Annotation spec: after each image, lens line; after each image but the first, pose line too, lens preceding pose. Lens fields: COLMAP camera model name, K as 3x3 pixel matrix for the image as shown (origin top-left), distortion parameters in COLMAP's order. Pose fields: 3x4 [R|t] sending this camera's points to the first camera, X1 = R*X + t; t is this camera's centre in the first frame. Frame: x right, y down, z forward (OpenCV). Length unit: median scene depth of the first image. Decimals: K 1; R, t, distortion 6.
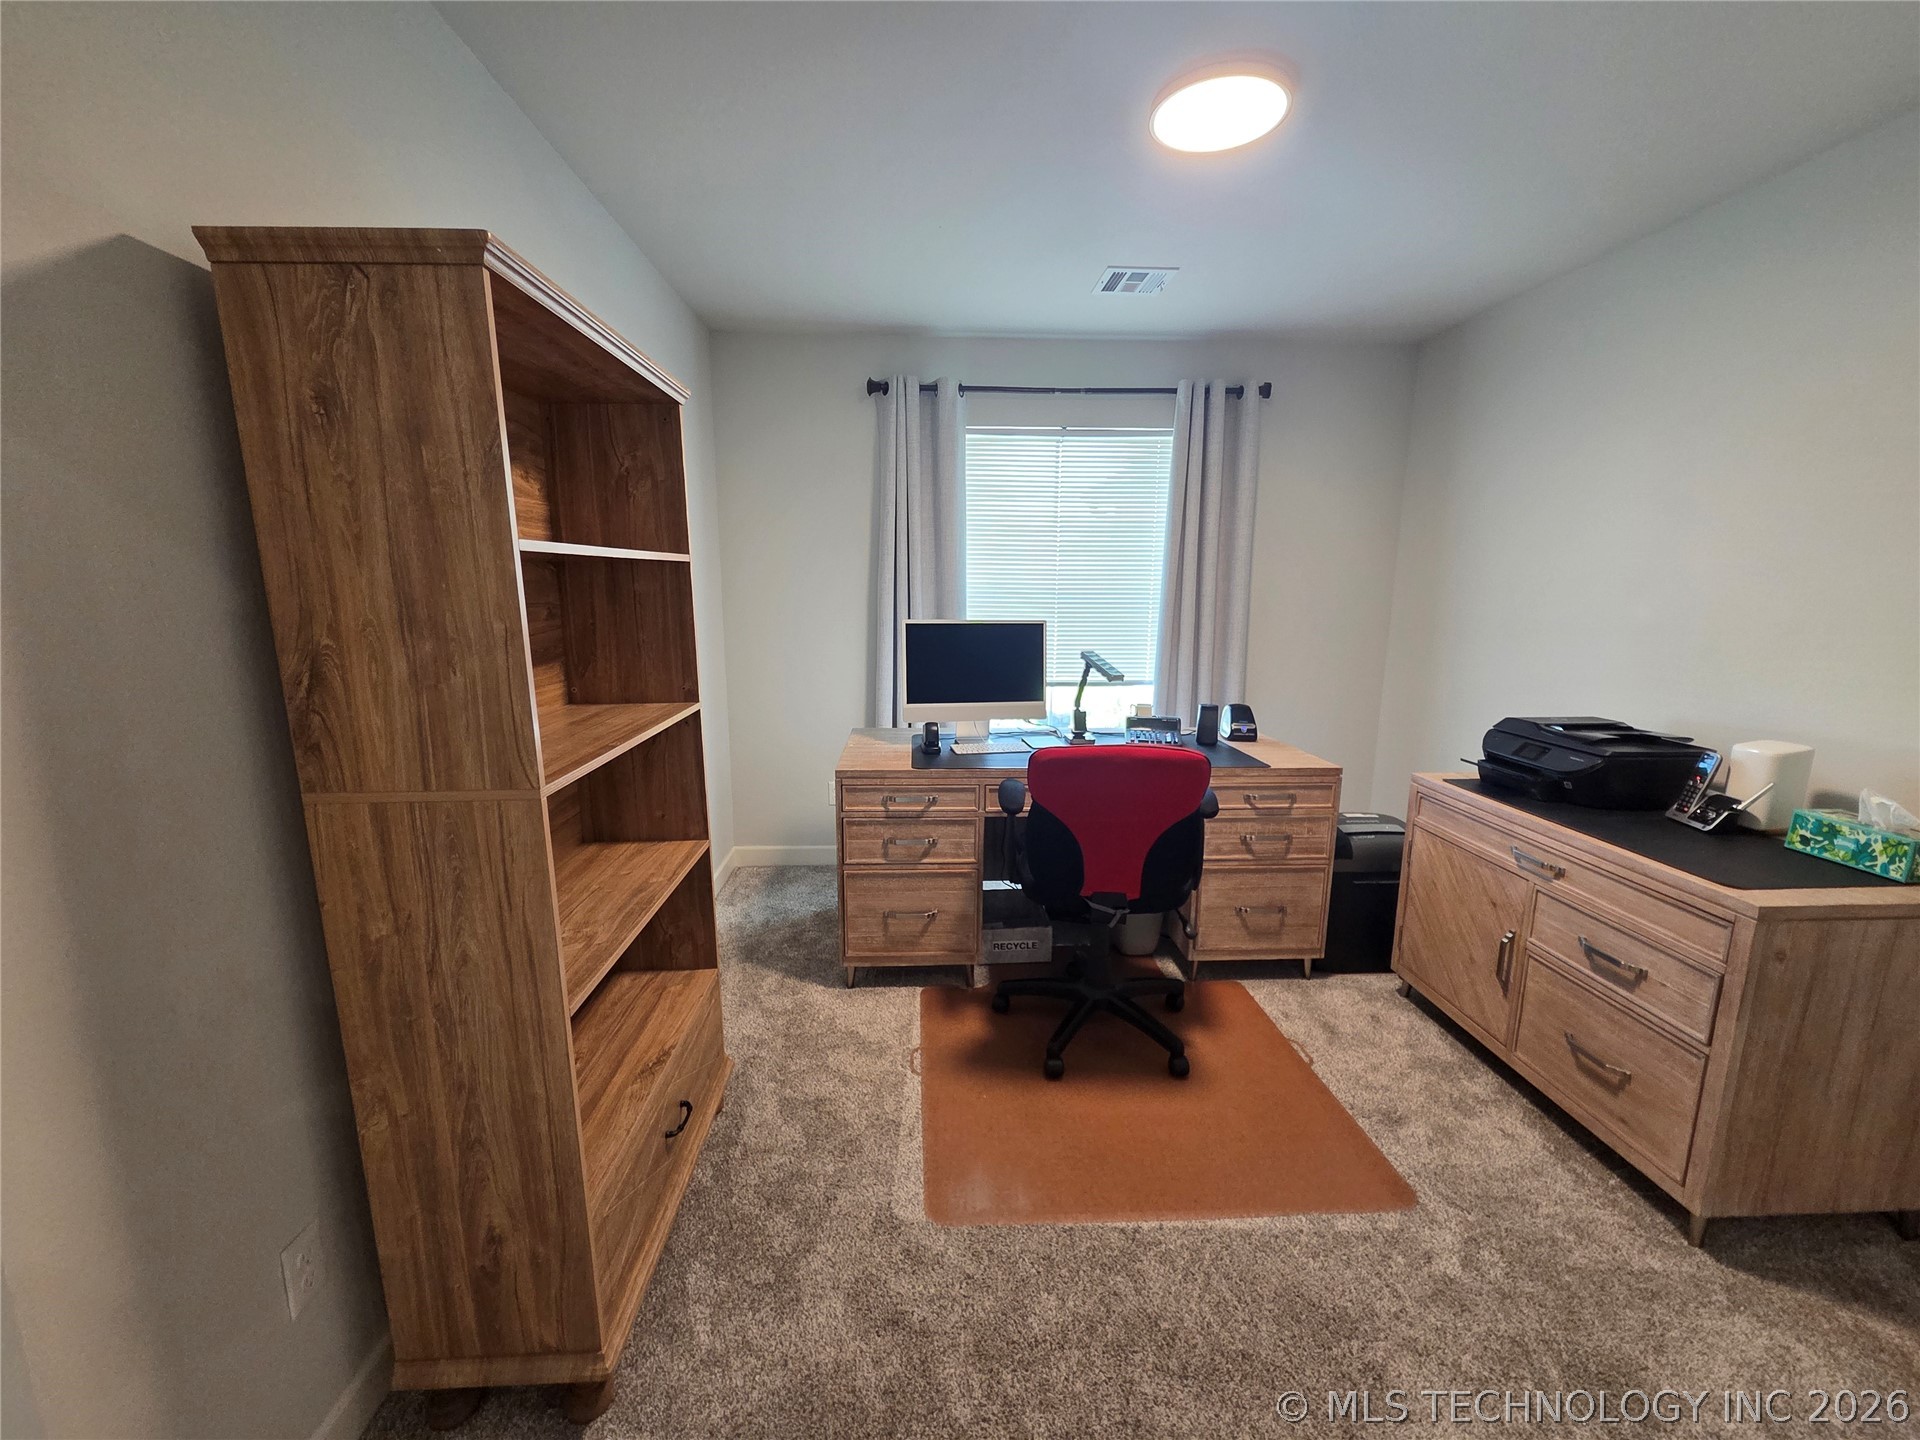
lens RADIAL K [[776.9, 0, 955.8], [0, 776.9, 731.3], [0, 0, 1]] dist [0.002707, -0.000448]
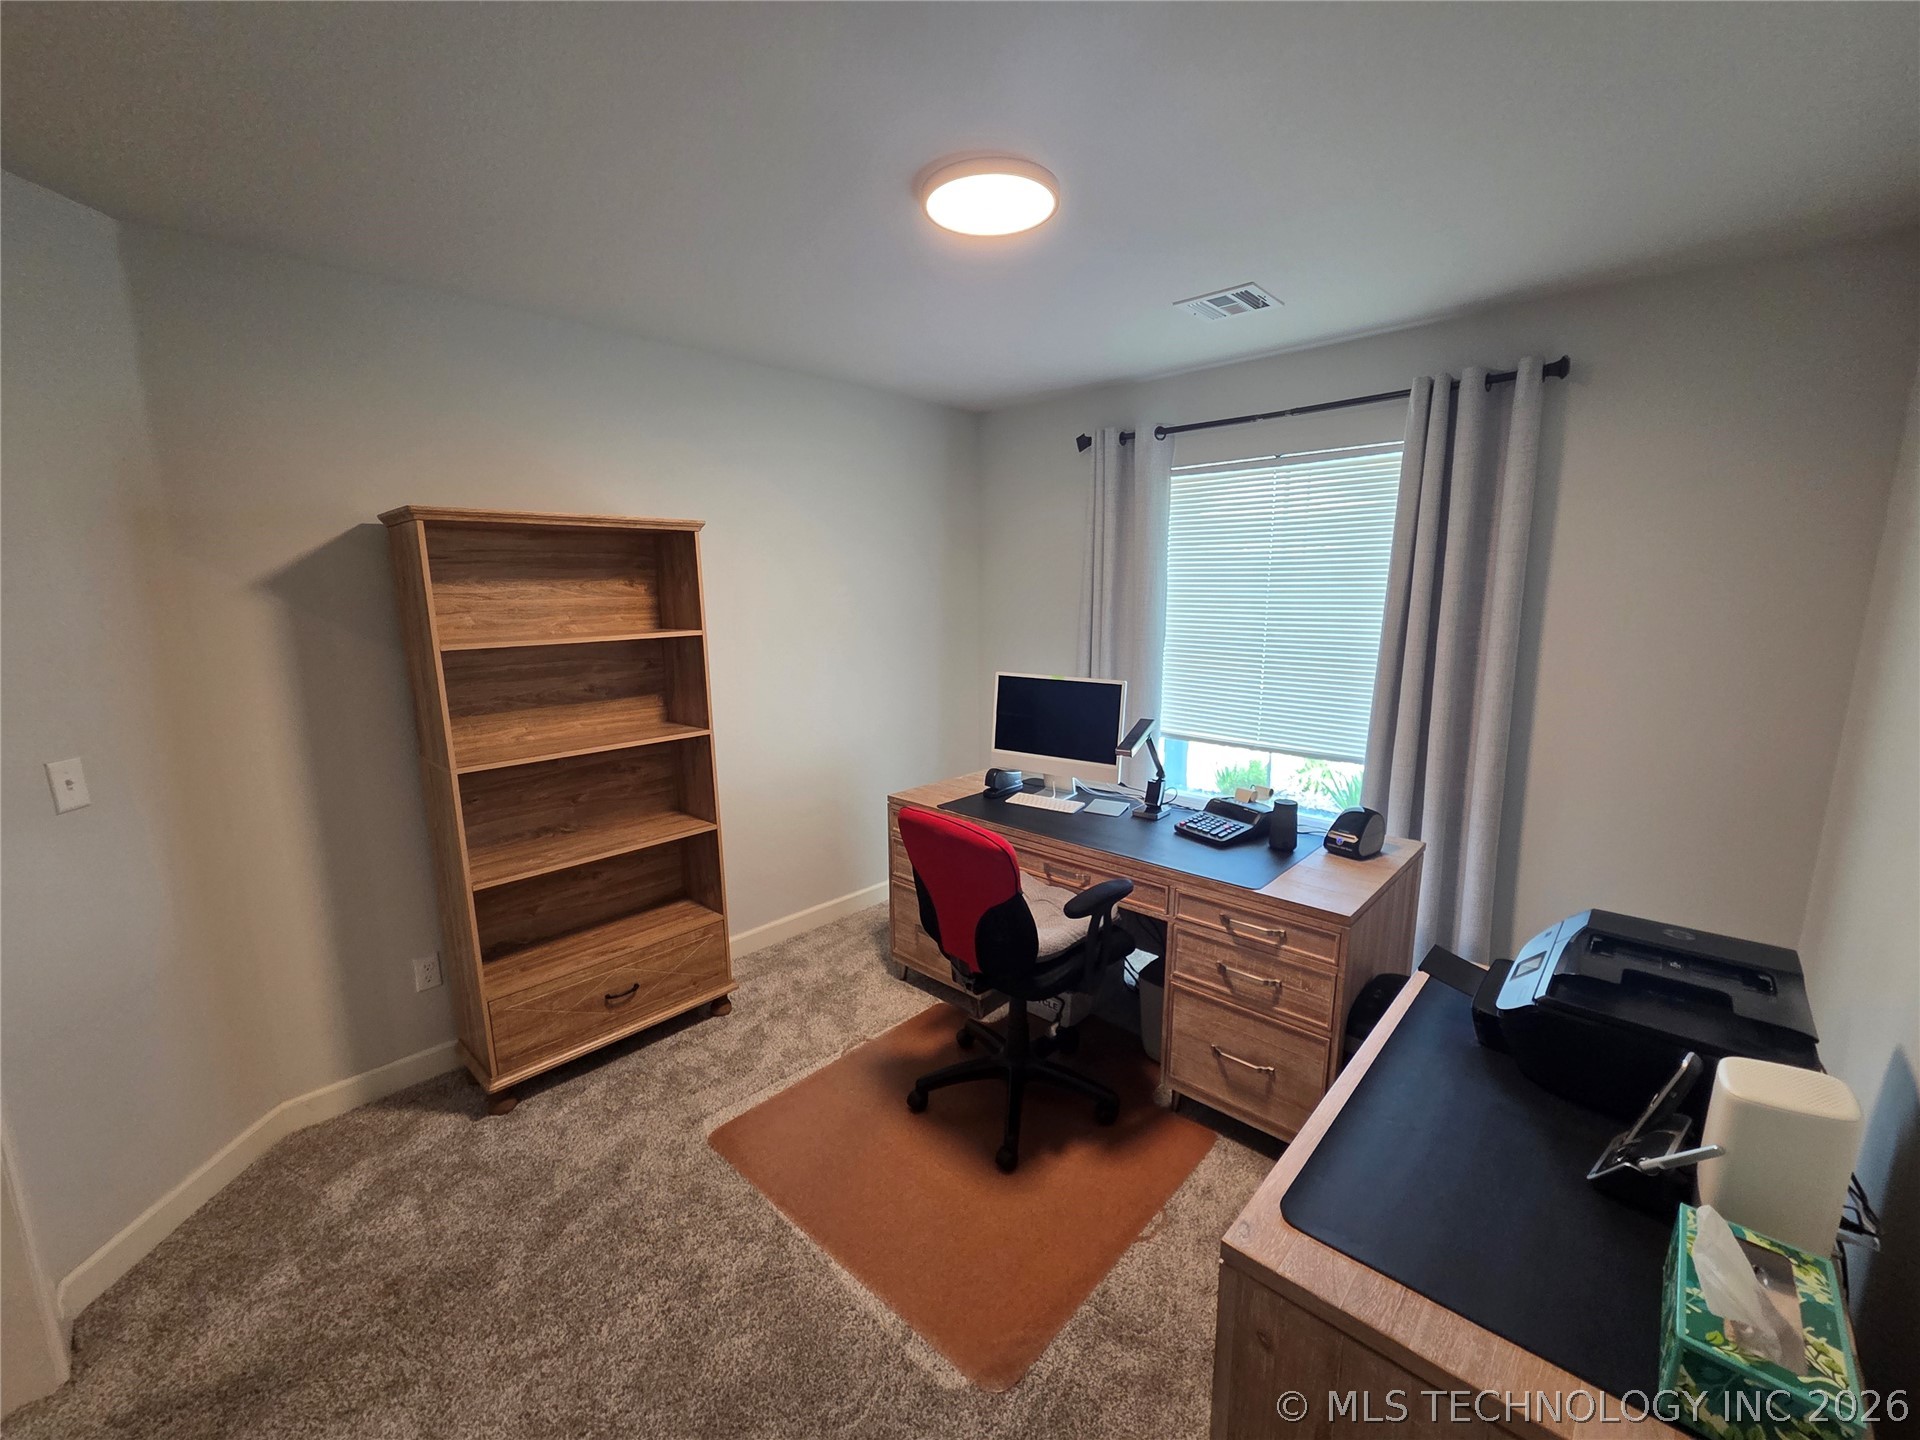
lens RADIAL K [[776.9, 0, 955.8], [0, 776.9, 731.3], [0, 0, 1]] dist [0.002707, -0.000448]
pose [[0.704993, 0.124410, -0.698217, 0.713530], [-0.123798, 0.990966, 0.051572, -0.117247], [0.698326, 0.050080, 0.714026, 0.197087]]
